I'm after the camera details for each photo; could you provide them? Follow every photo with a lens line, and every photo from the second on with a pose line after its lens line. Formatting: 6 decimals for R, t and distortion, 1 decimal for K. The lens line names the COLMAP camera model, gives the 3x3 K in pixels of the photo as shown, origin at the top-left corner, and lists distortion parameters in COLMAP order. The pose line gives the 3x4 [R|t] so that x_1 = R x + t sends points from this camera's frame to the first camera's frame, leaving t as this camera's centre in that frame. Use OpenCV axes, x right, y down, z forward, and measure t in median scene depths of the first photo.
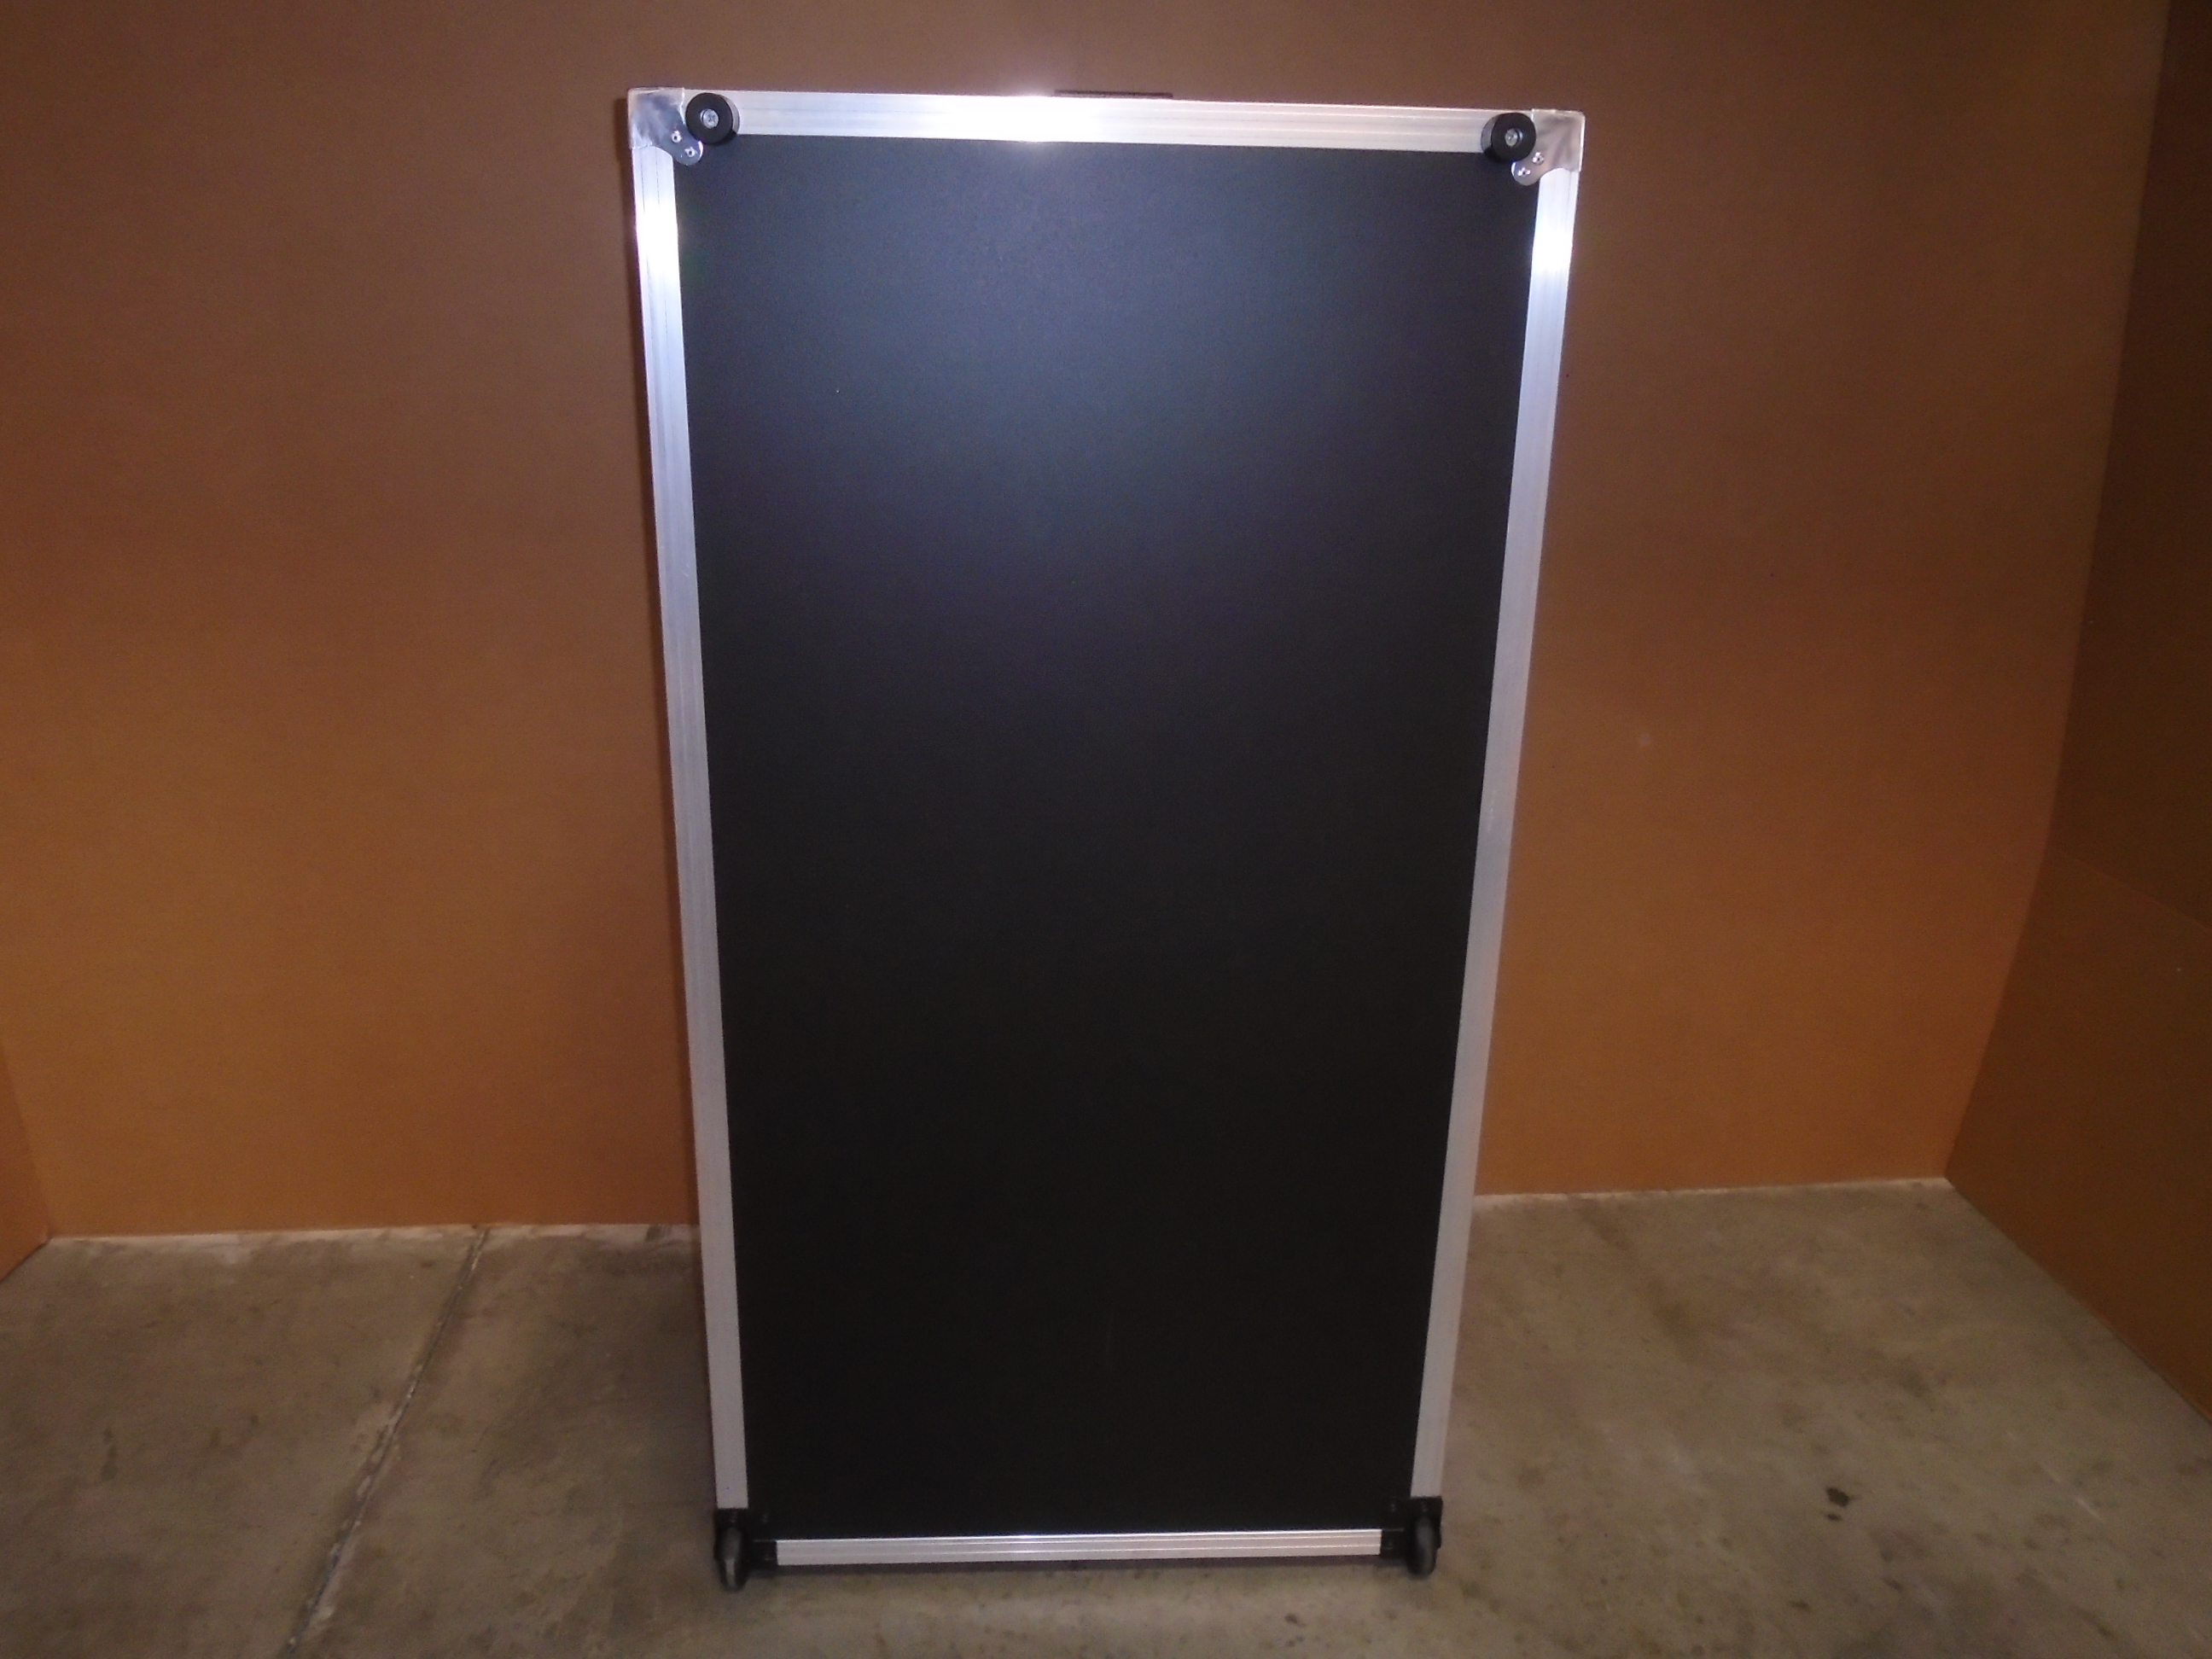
lens RADIAL K [[1681.4, 0, 1103.4], [0, 1681.4, 823.9], [0, 0, 1]] dist [-0.025340, 0.006353]
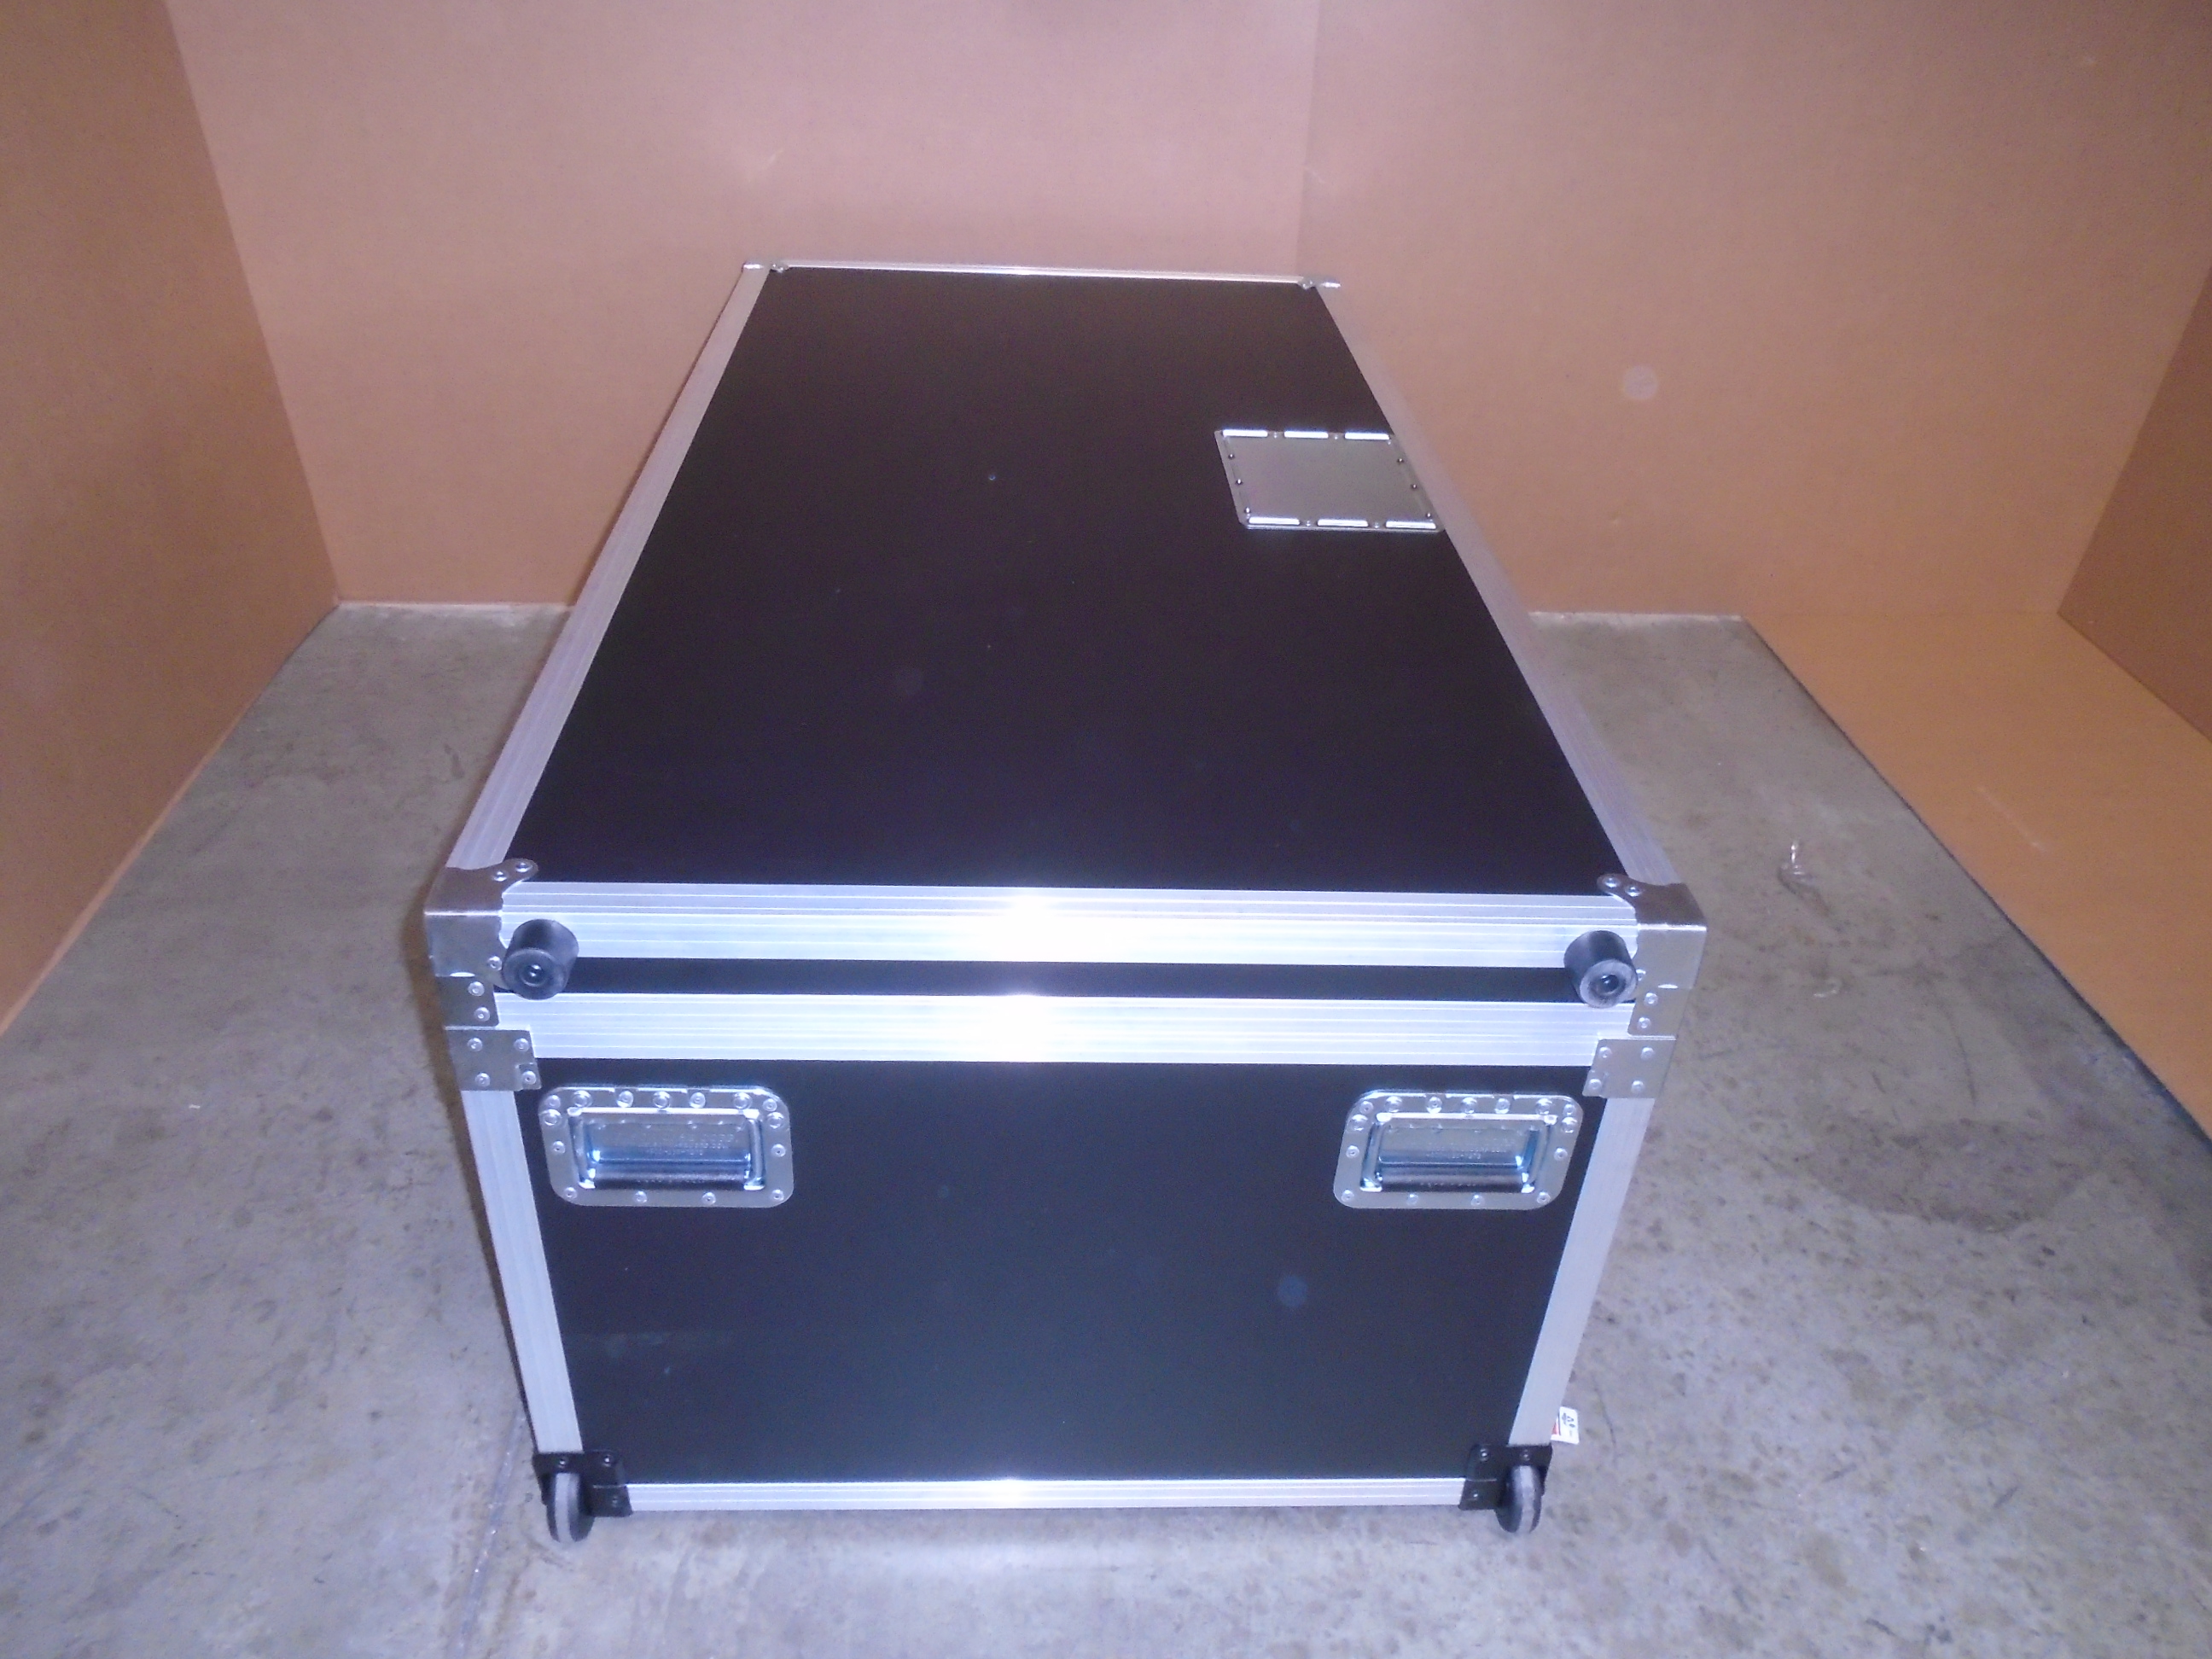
lens RADIAL K [[1681.4, 0, 1096.1], [0, 1681.4, 829.6], [0, 0, 1]] dist [-0.025340, 0.006353]
pose [[0.999349, 0.033543, -0.013317, -0.142101], [-0.028944, 0.965331, 0.259418, 0.114729], [0.021557, -0.258863, 0.965673, -0.116147]]
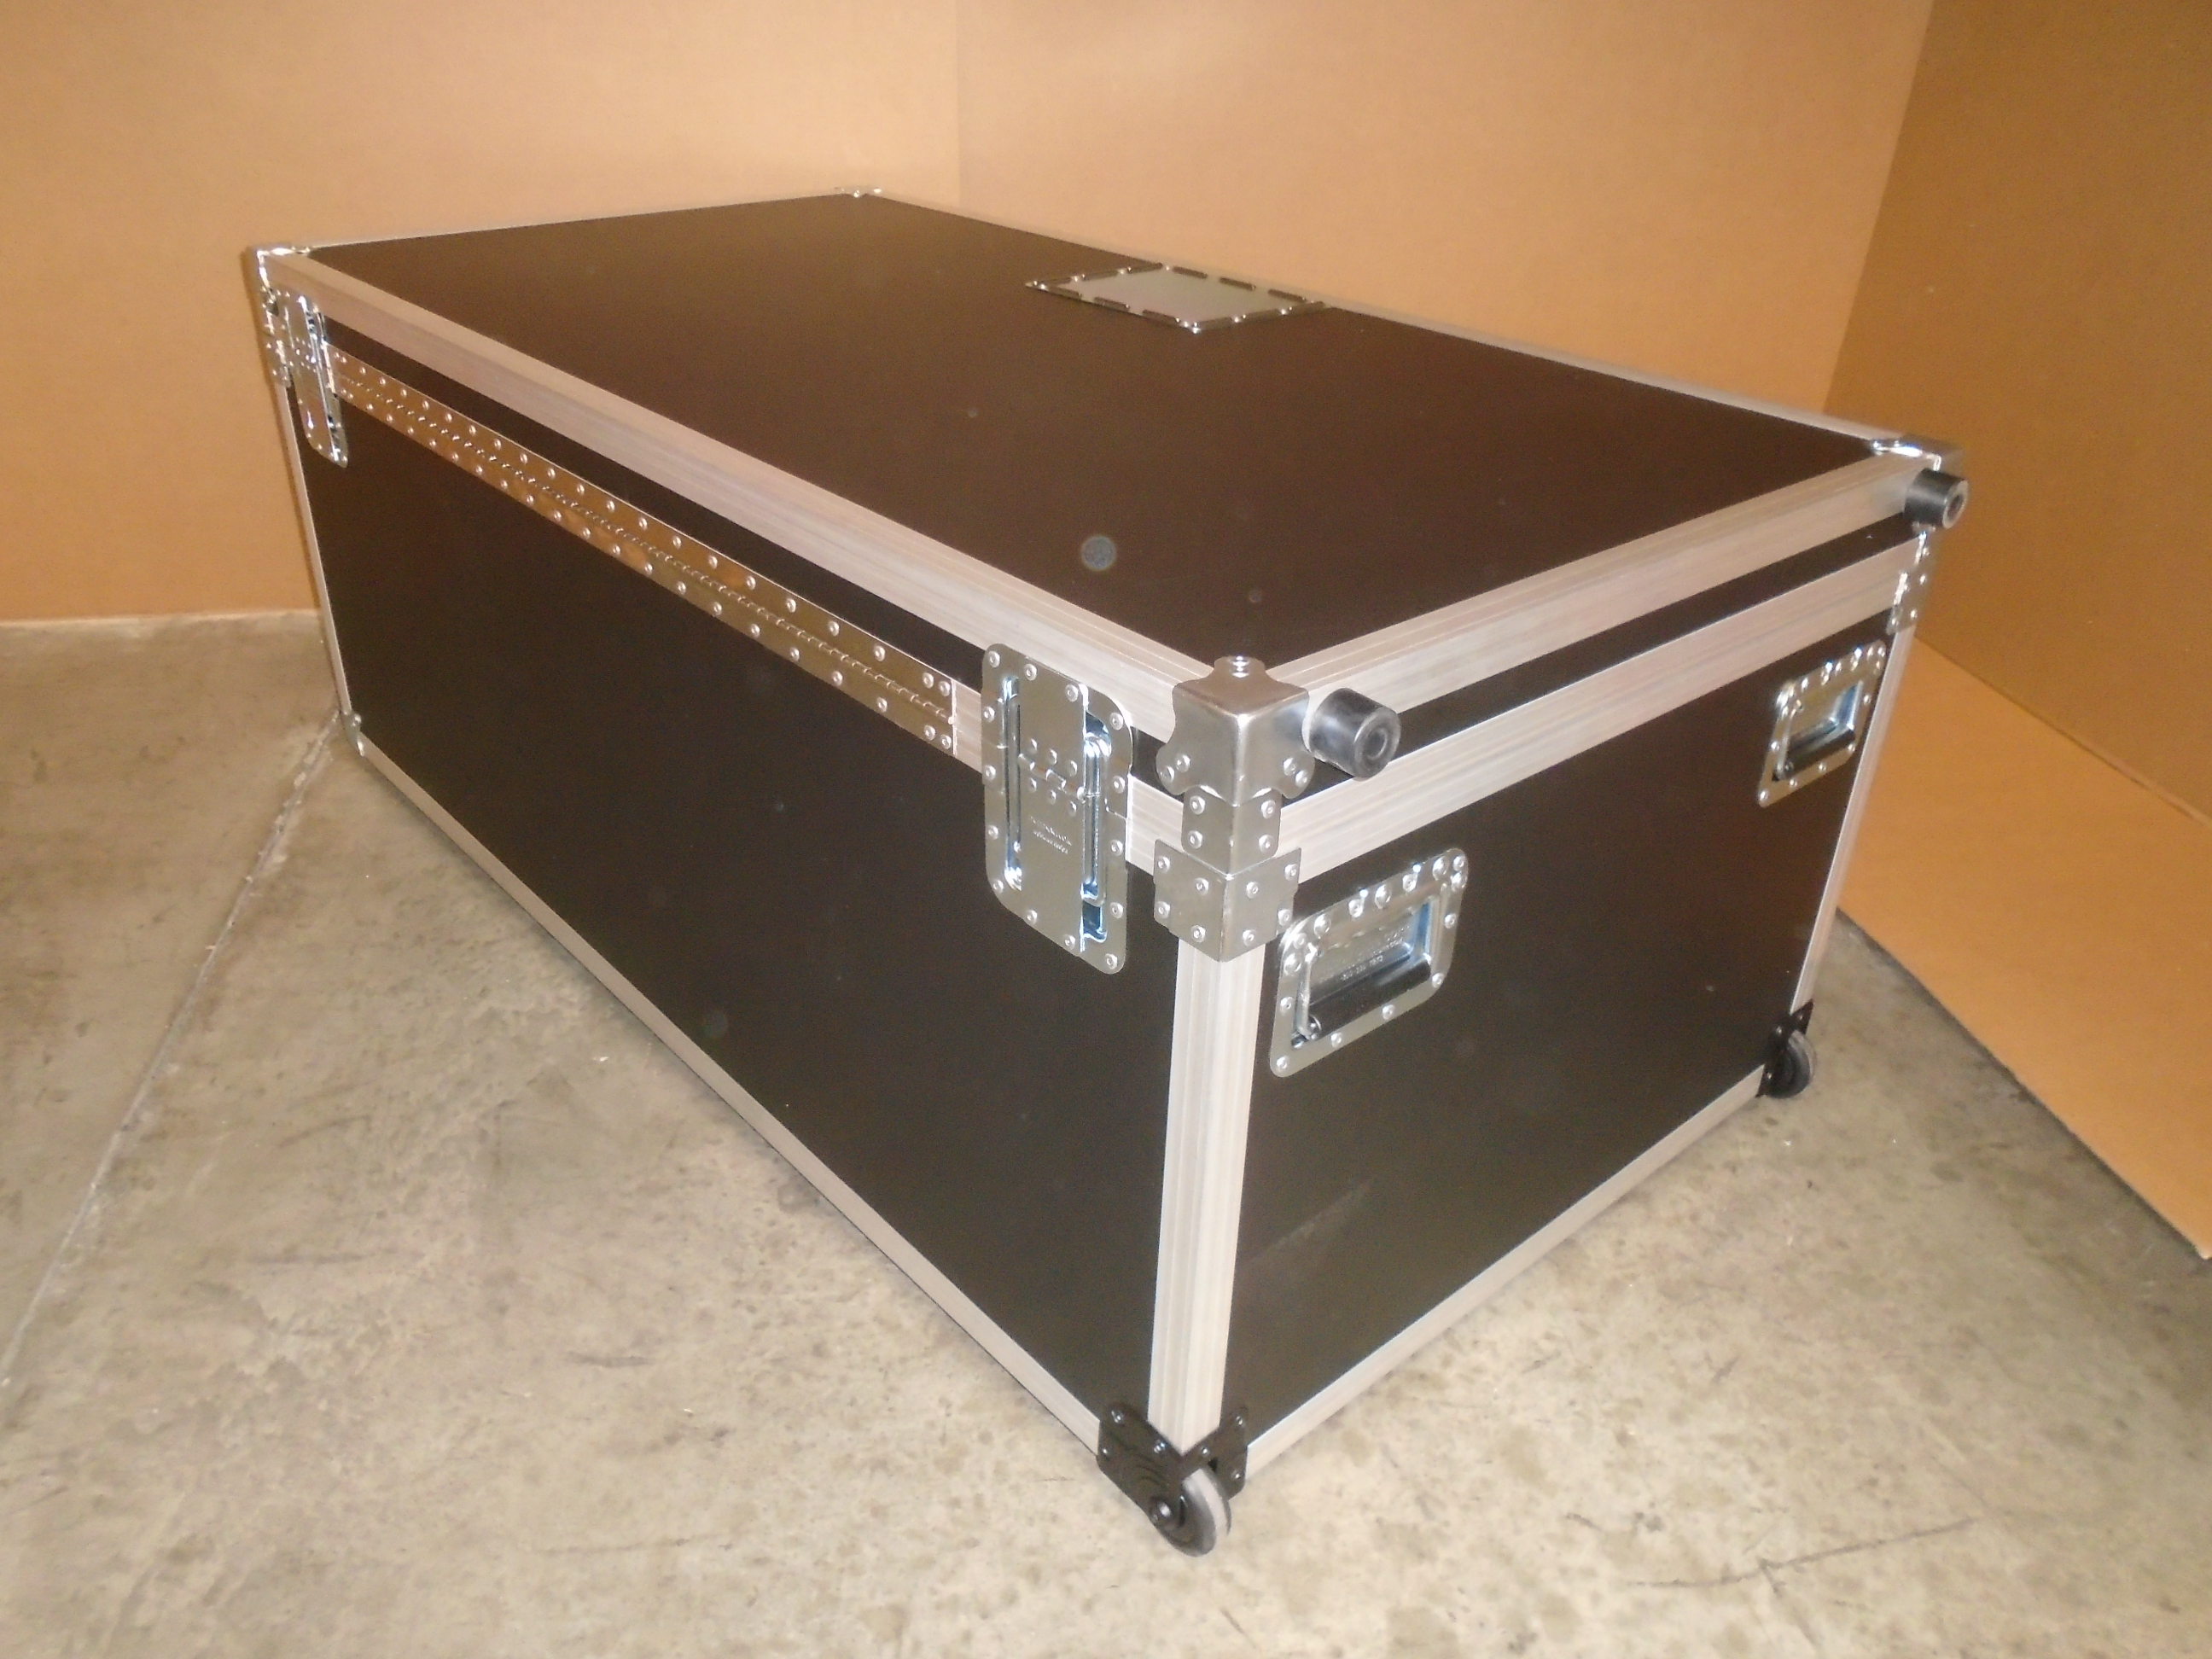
lens RADIAL K [[1681.4, 0, 1103.4], [0, 1681.4, 830.2], [0, 0, 1]] dist [-0.025340, 0.006353]
pose [[0.996729, -0.033381, 0.073604, -0.025735], [0.018795, 0.981485, 0.190613, 0.239447], [-0.078604, -0.188606, 0.978902, -0.055931]]
